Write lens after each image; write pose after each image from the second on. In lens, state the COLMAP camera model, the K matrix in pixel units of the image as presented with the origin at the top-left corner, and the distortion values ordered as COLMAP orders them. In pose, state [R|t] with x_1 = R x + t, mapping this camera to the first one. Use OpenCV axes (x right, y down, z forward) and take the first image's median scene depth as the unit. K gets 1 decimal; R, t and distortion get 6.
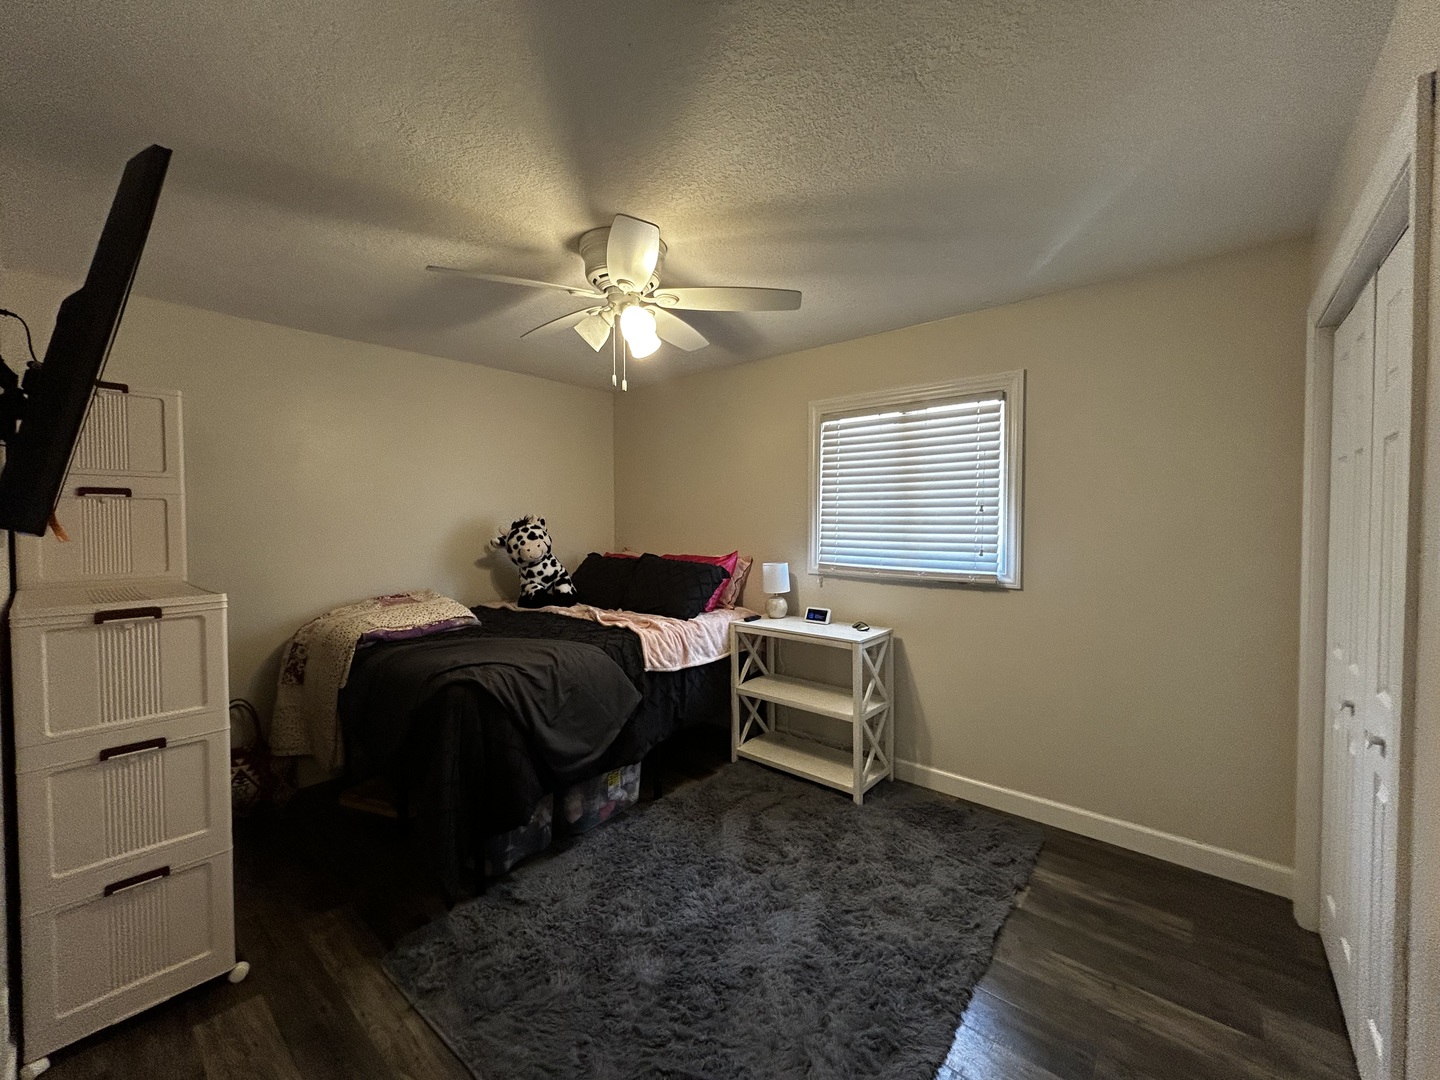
lens RADIAL K [[576.0, 0, 721.5], [0, 576.0, 540.6], [0, 0, 1]] dist [0.006752, 0.000080]
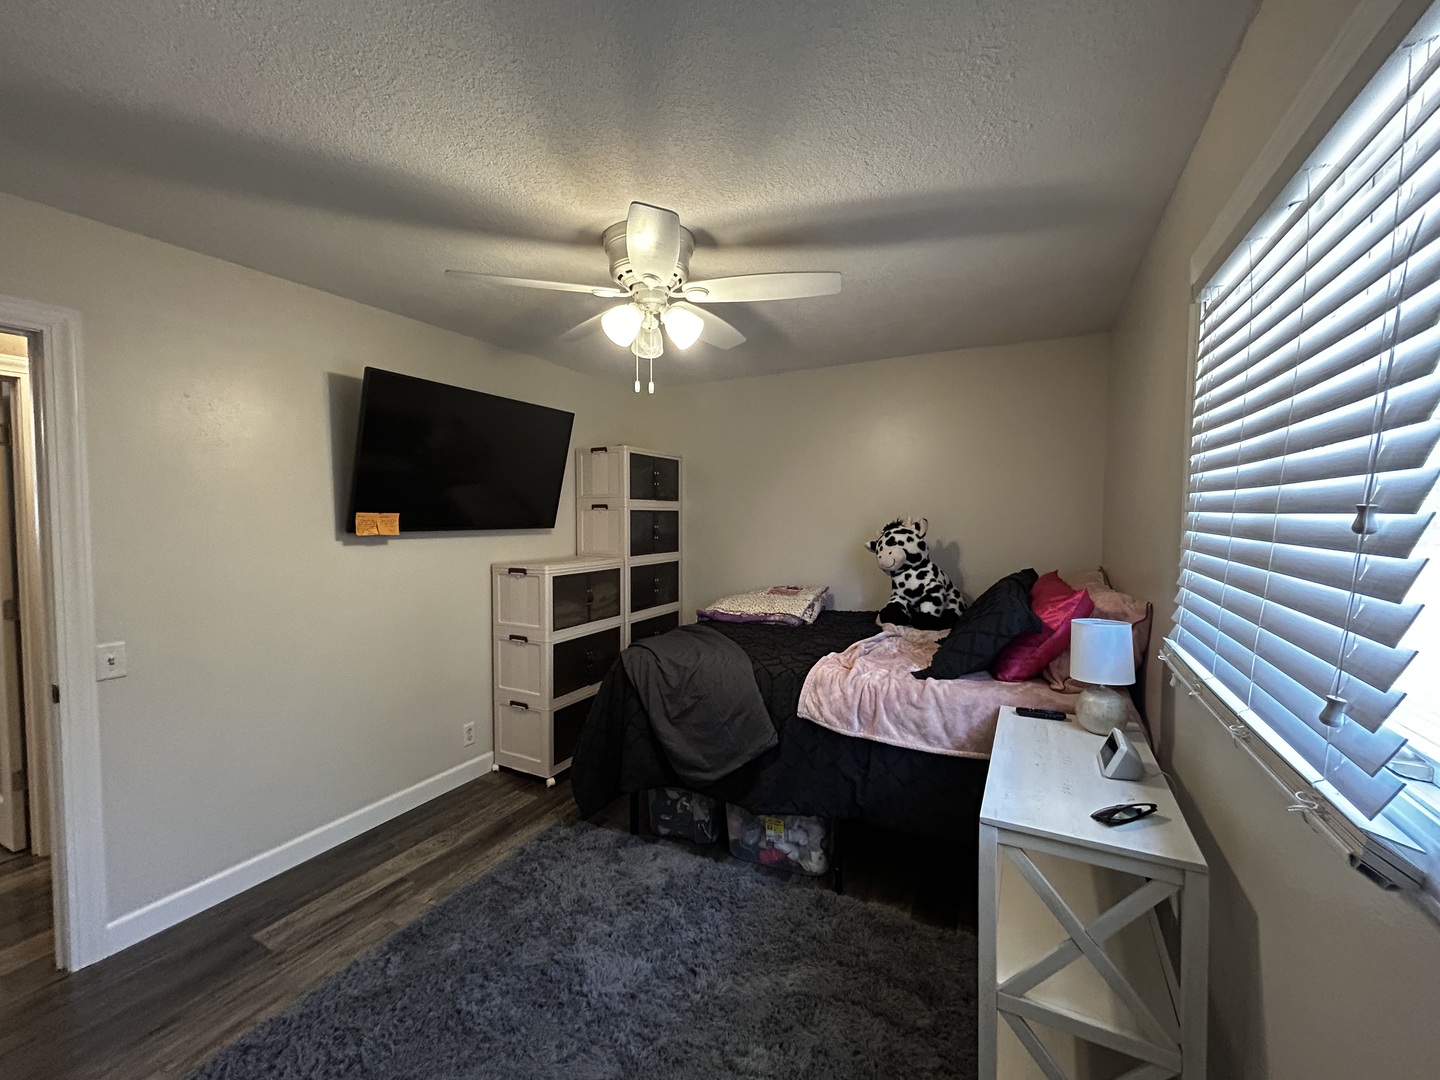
lens RADIAL K [[579.8, 0, 720.0], [0, 579.8, 540.0], [0, 0, 1]] dist [-0.001849, 0.000108]
pose [[0.225483, 0.046886, -0.973118, 0.583642], [-0.033133, 0.998633, 0.040438, -0.046038], [0.973683, 0.023124, 0.226729, 0.661429]]
